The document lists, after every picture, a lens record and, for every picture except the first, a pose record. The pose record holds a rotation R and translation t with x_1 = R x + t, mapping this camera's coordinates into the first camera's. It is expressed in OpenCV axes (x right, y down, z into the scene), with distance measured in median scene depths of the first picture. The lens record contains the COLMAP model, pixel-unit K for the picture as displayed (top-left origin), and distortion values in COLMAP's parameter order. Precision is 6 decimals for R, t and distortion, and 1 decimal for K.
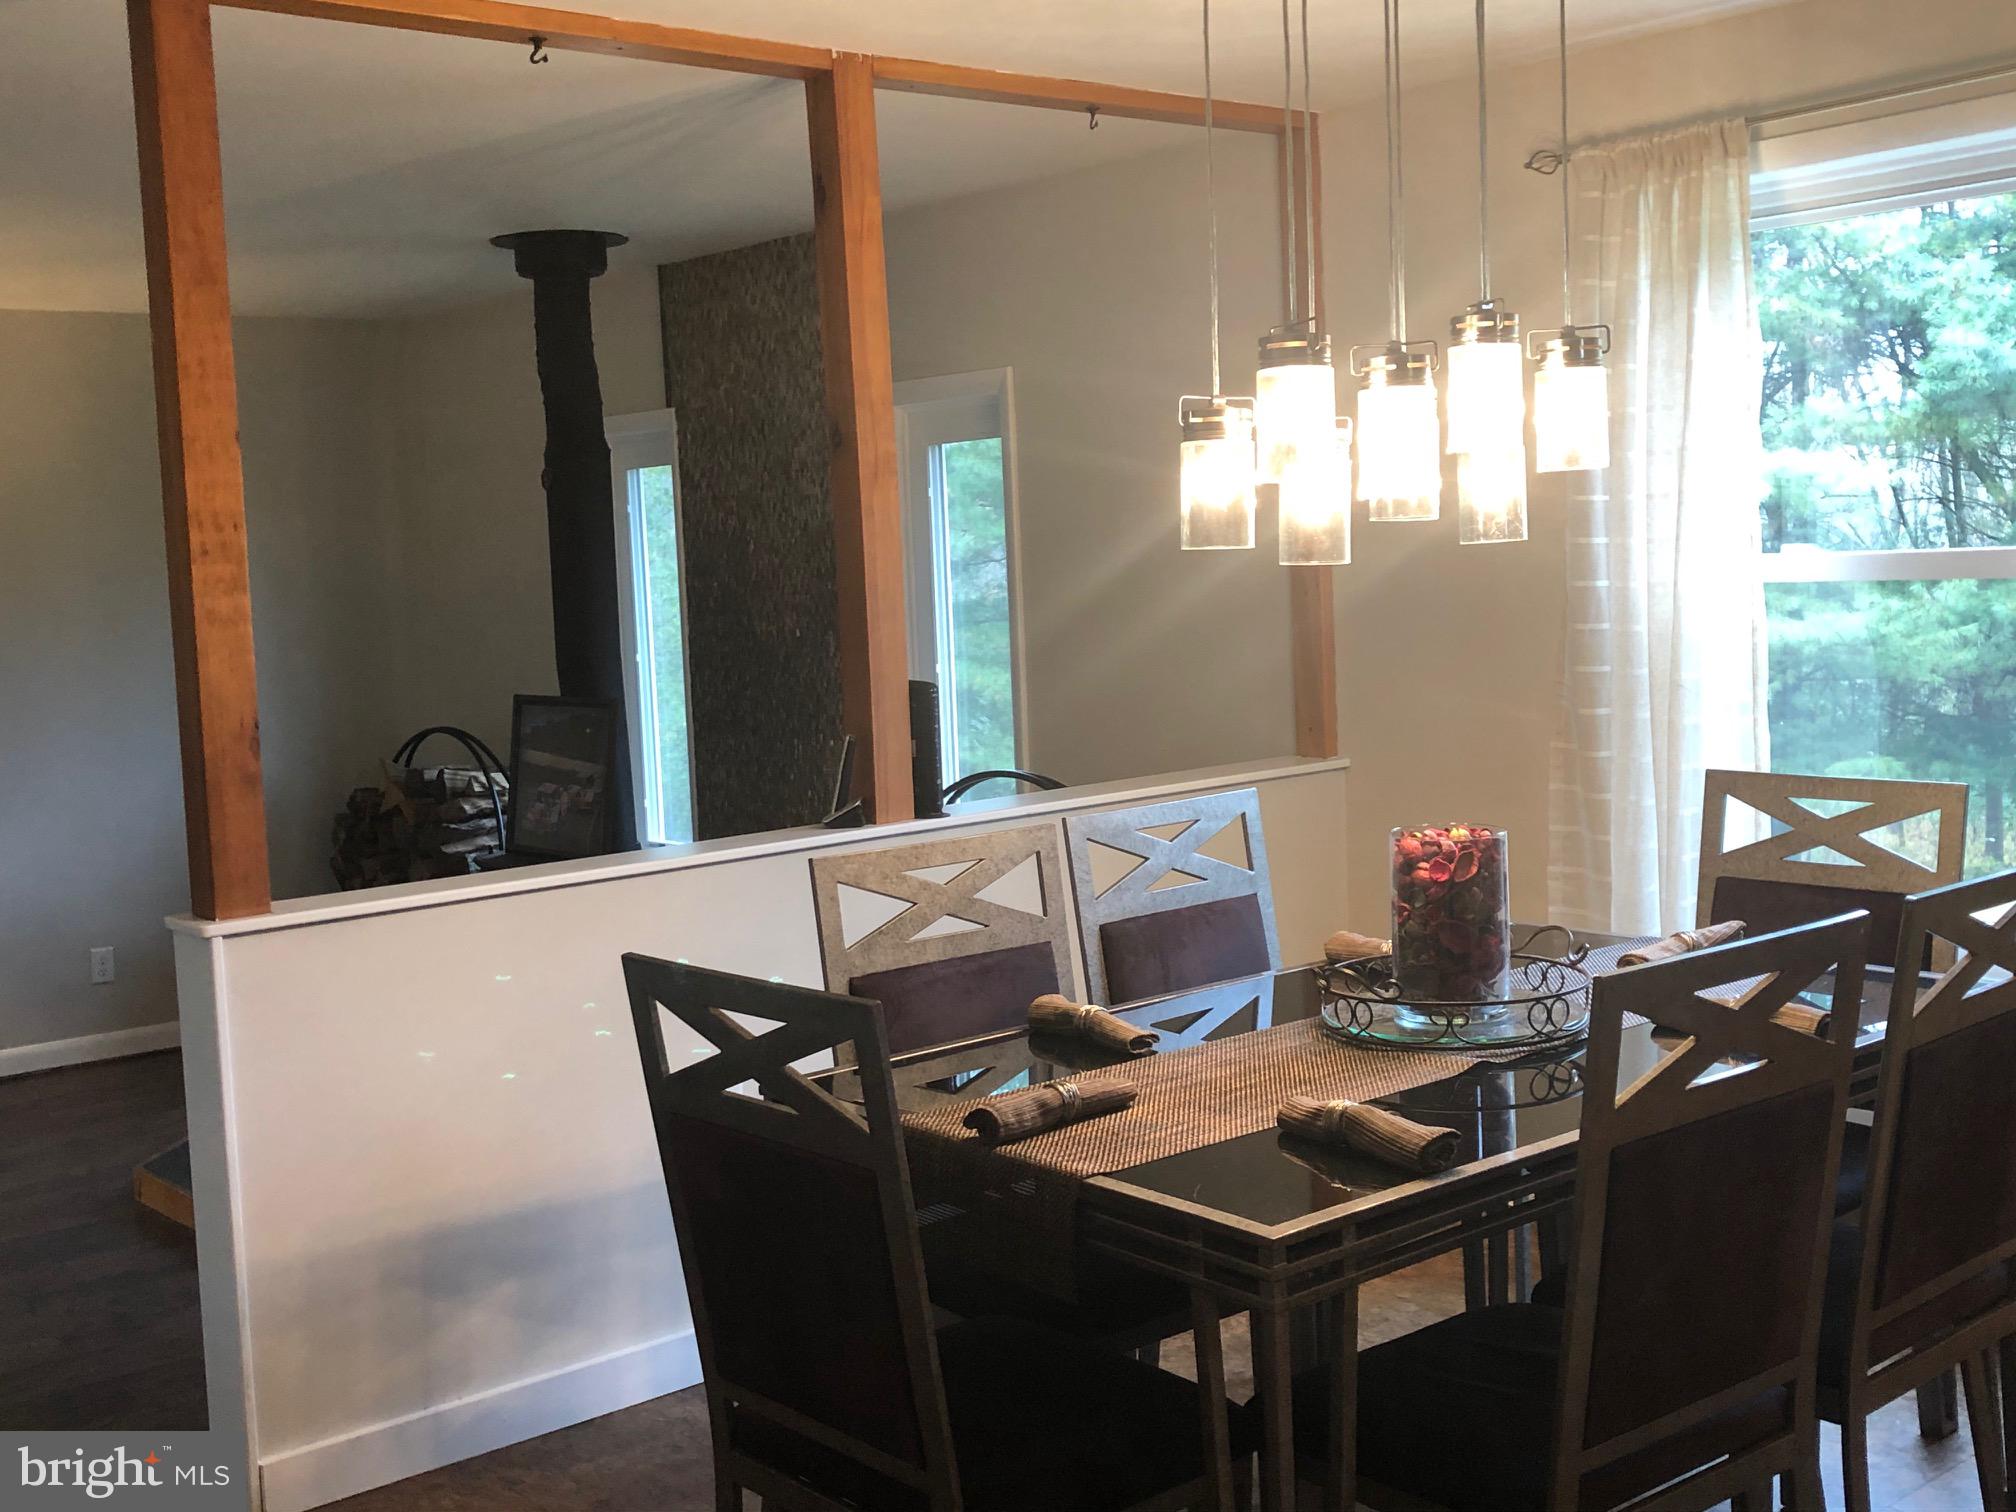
lens RADIAL K [[2243.7, 0, 1046.3], [0, 2243.7, 738.2], [0, 0, 1]] dist [0.033468, 0.000000]
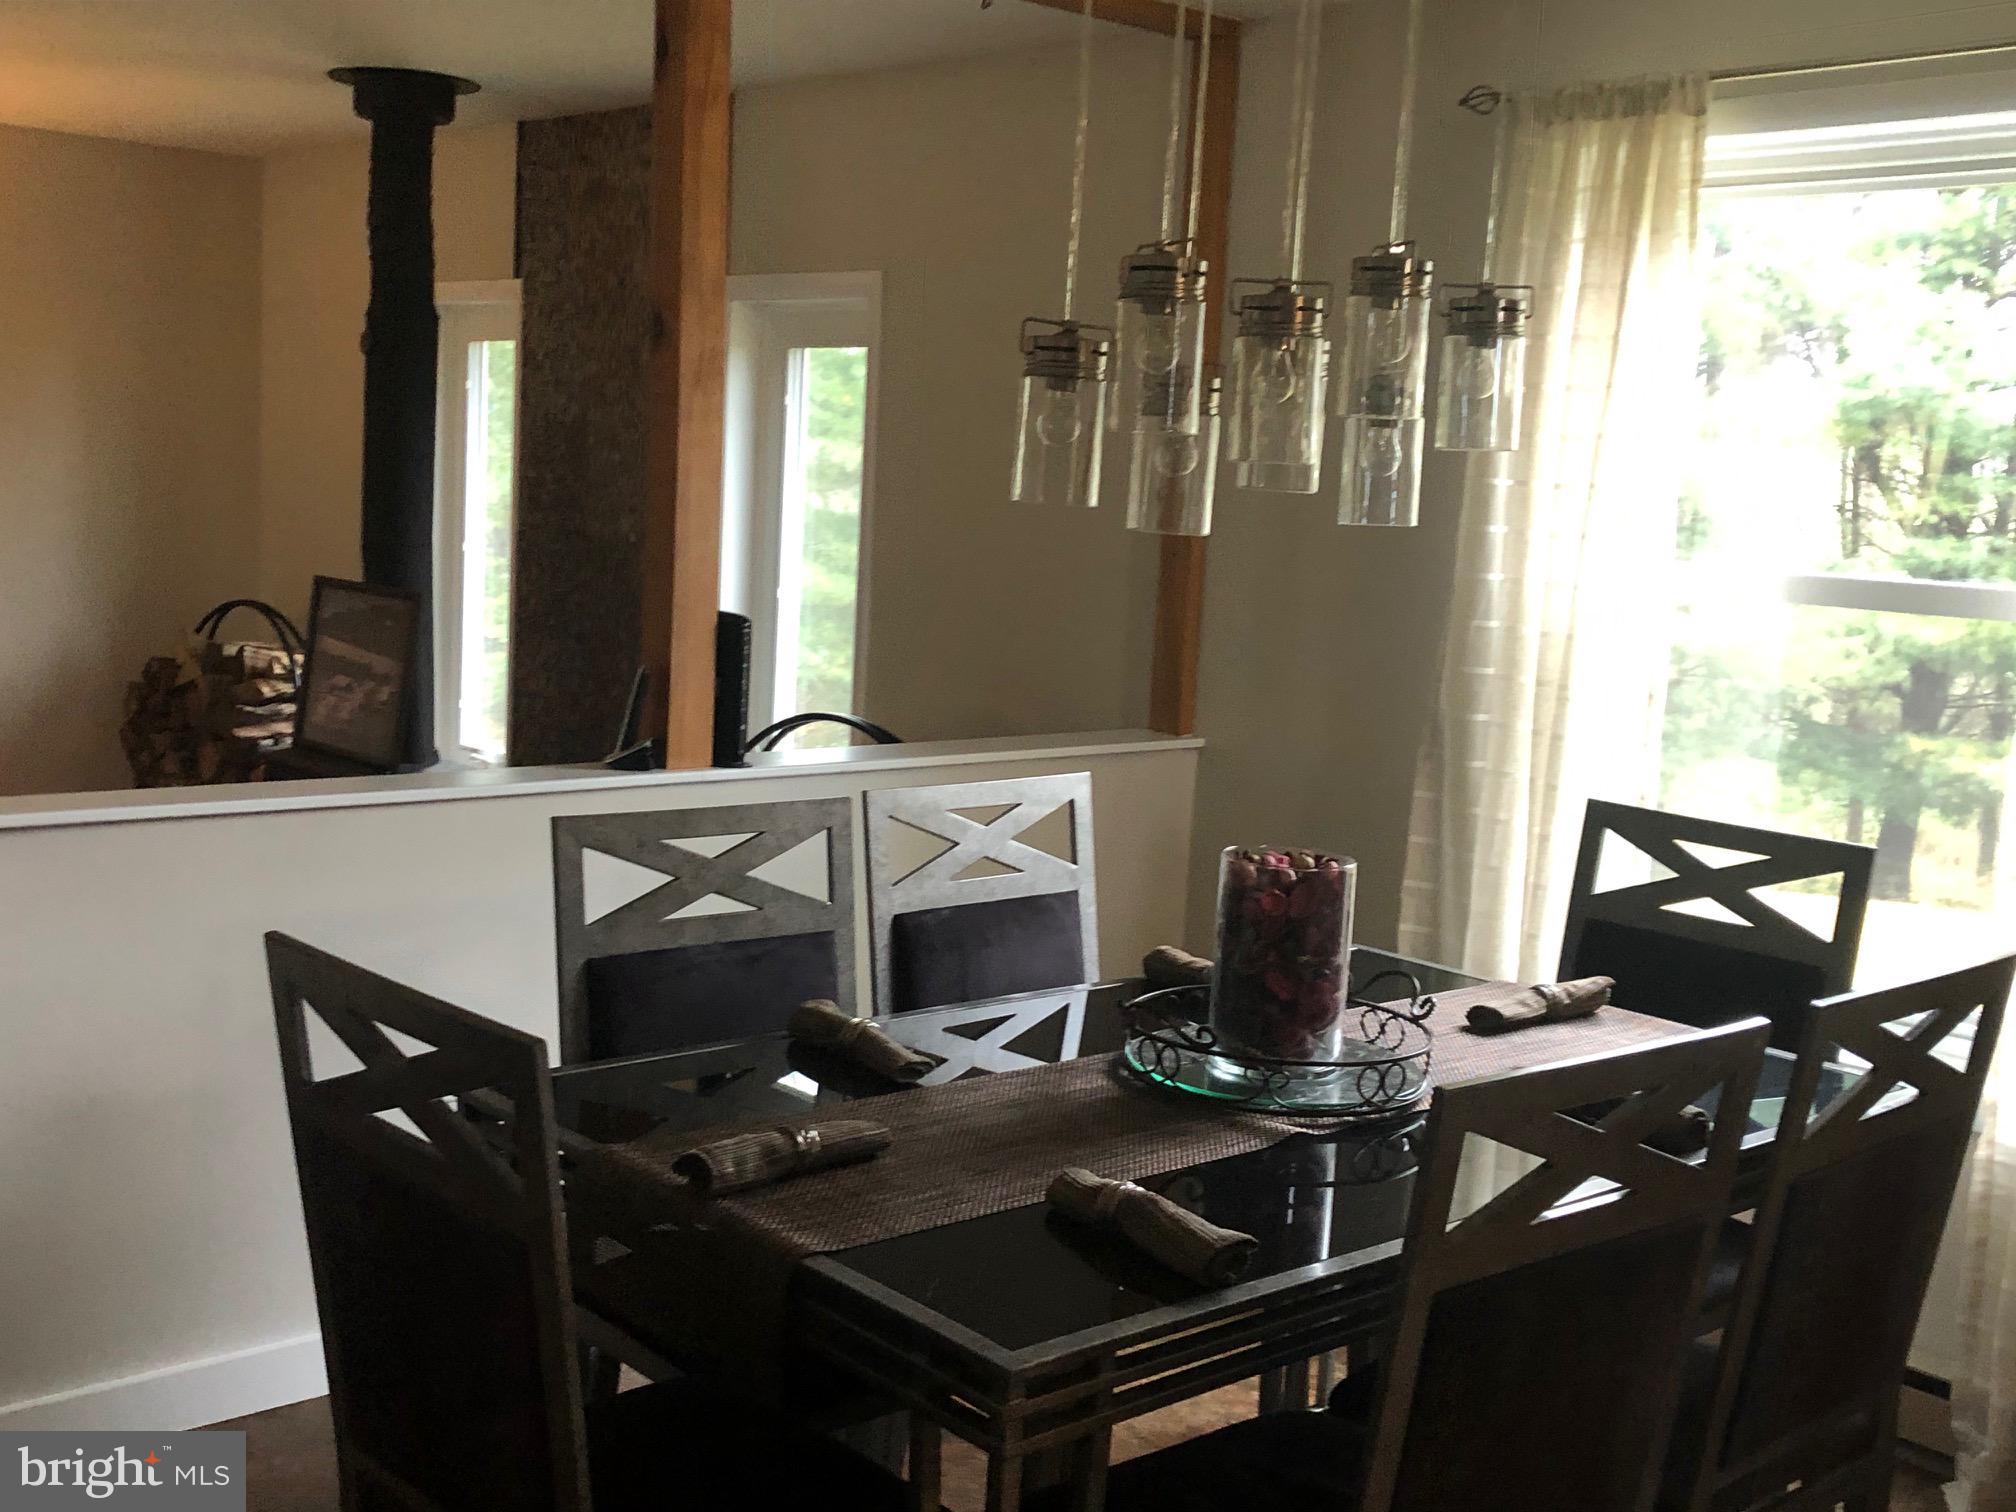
lens RADIAL K [[2243.7, 0, 1021.8], [0, 2243.7, 772.8], [0, 0, 1]] dist [0.033468, 0.000000]
pose [[0.994657, 0.093036, 0.044730, 0.016643], [-0.095132, 0.994342, 0.047257, -0.010138], [-0.040080, -0.051260, 0.997881, 0.068345]]
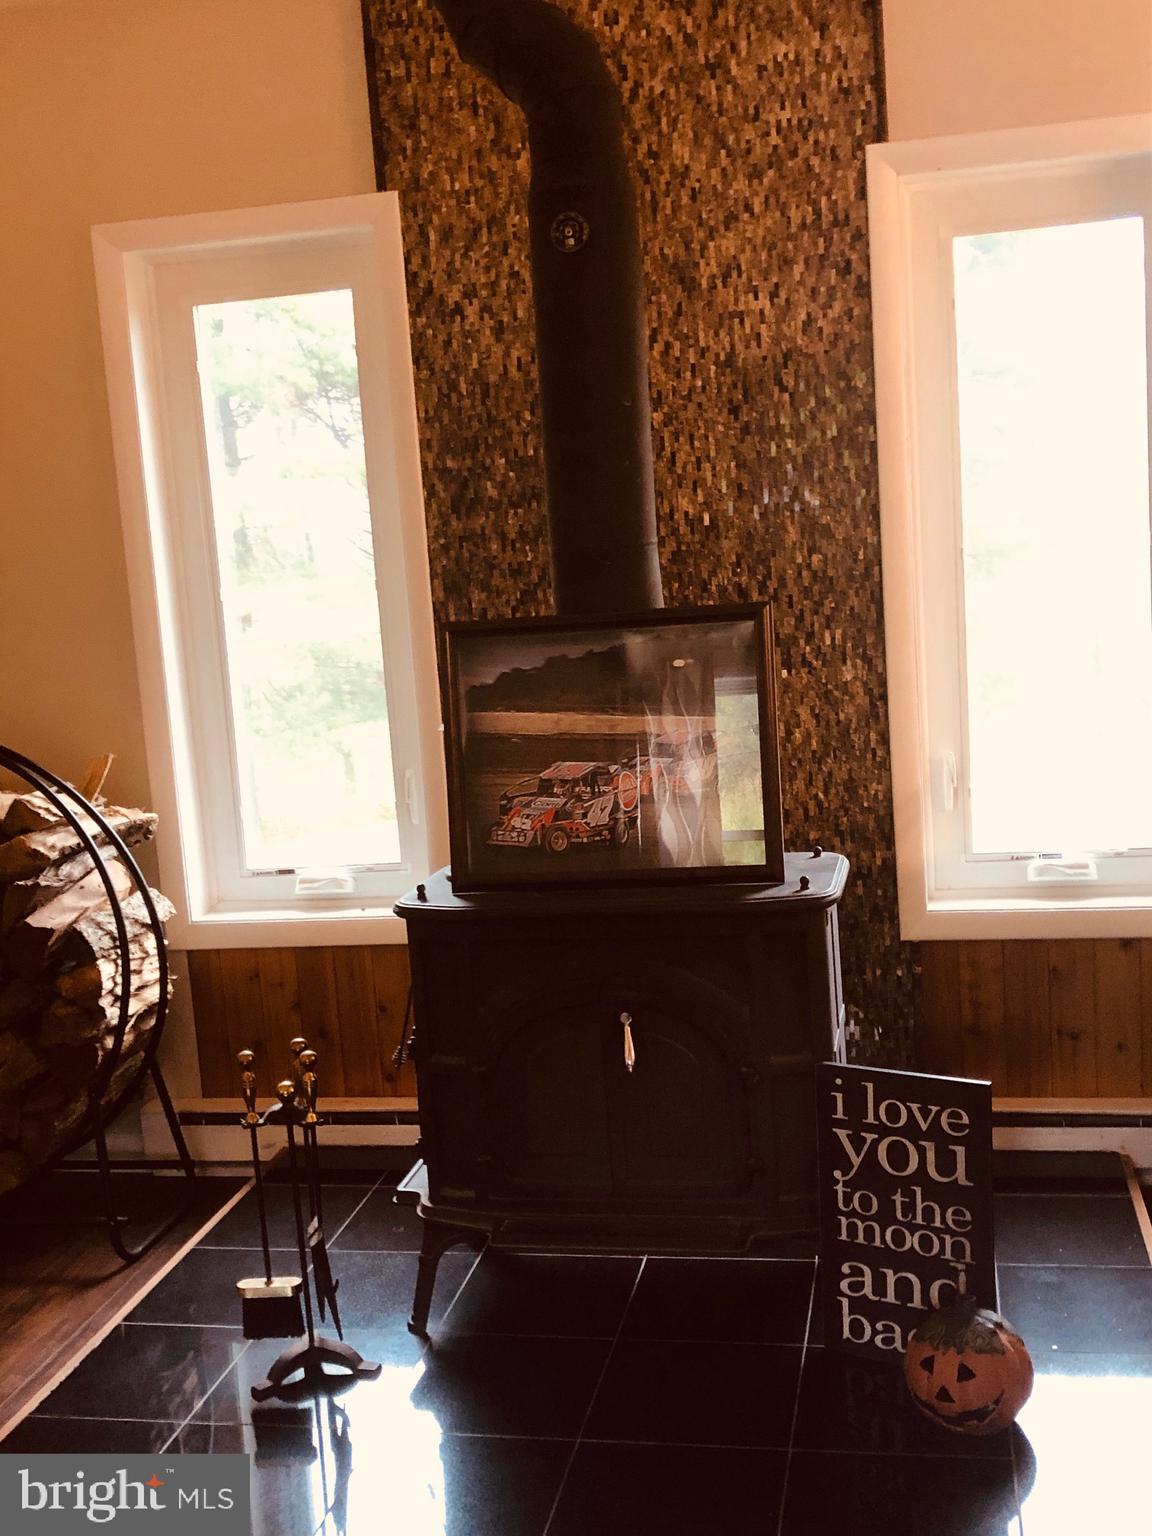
lens RADIAL K [[1709.5, 0, 569.8], [0, 1709.5, 744.3], [0, 0, 1]] dist [0.033468, 0.000000]
pose [[0.794936, -0.093175, 0.599495, -0.482445], [0.089001, 0.995356, 0.036685, -0.000959], [-0.600129, 0.024193, 0.799537, 0.629951]]
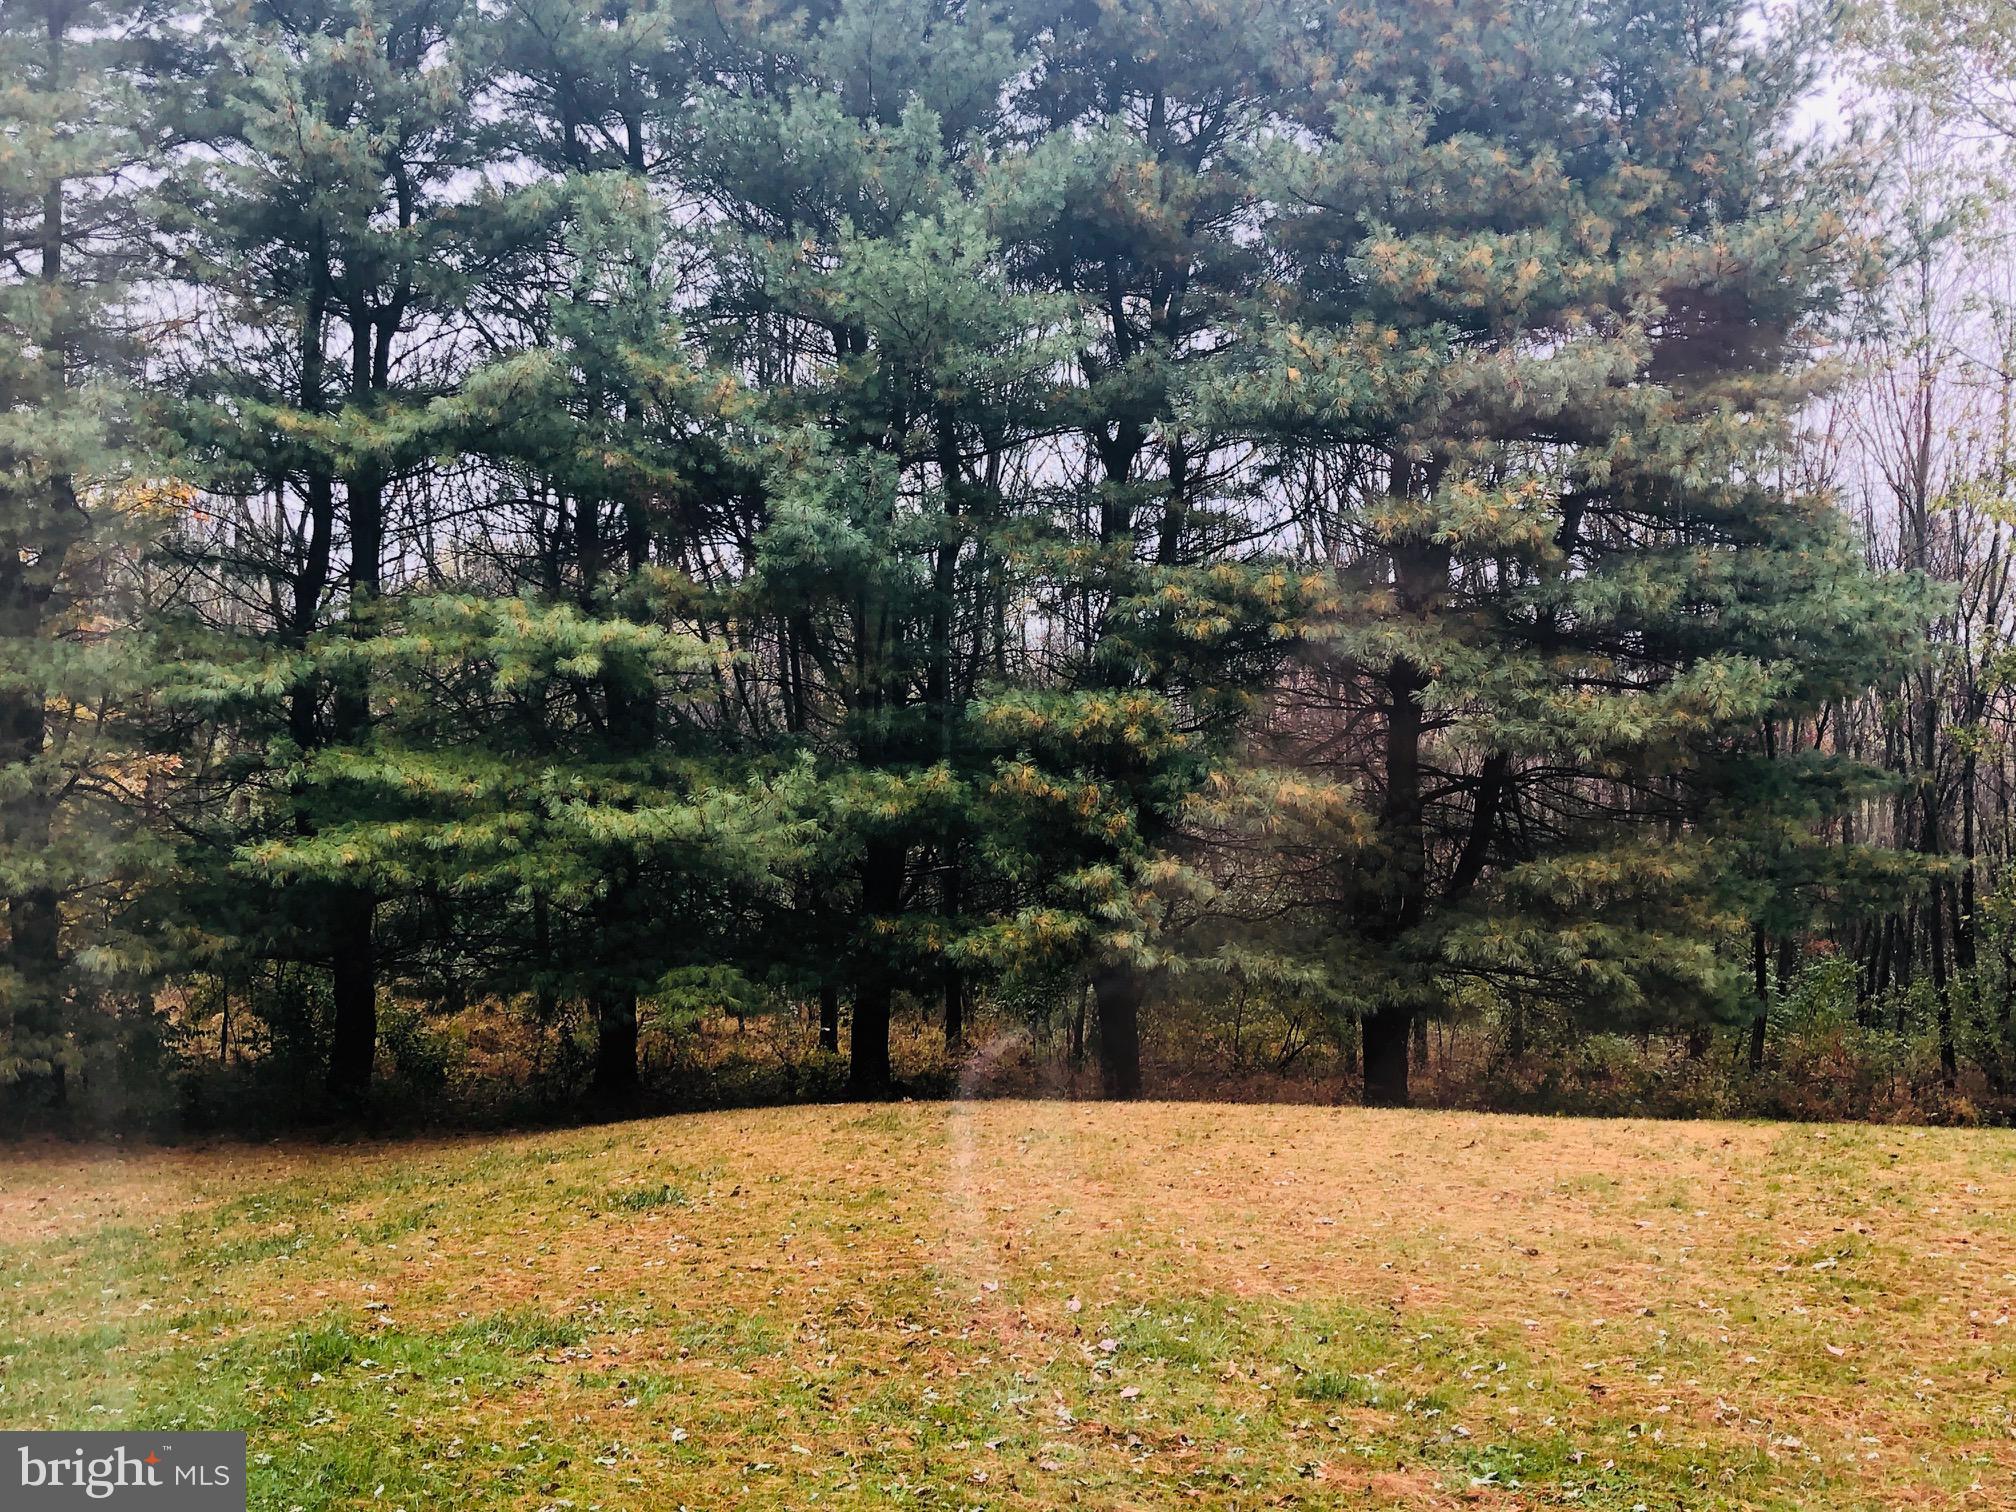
lens RADIAL K [[2243.7, 0, 987.2], [0, 2243.7, 750.4], [0, 0, 1]] dist [0.033468, 0.000000]
pose [[0.892414, 0.026888, 0.450416, 0.237992], [0.002912, 0.997859, -0.065338, -0.071977], [-0.451208, 0.059620, 0.890425, 0.582676]]
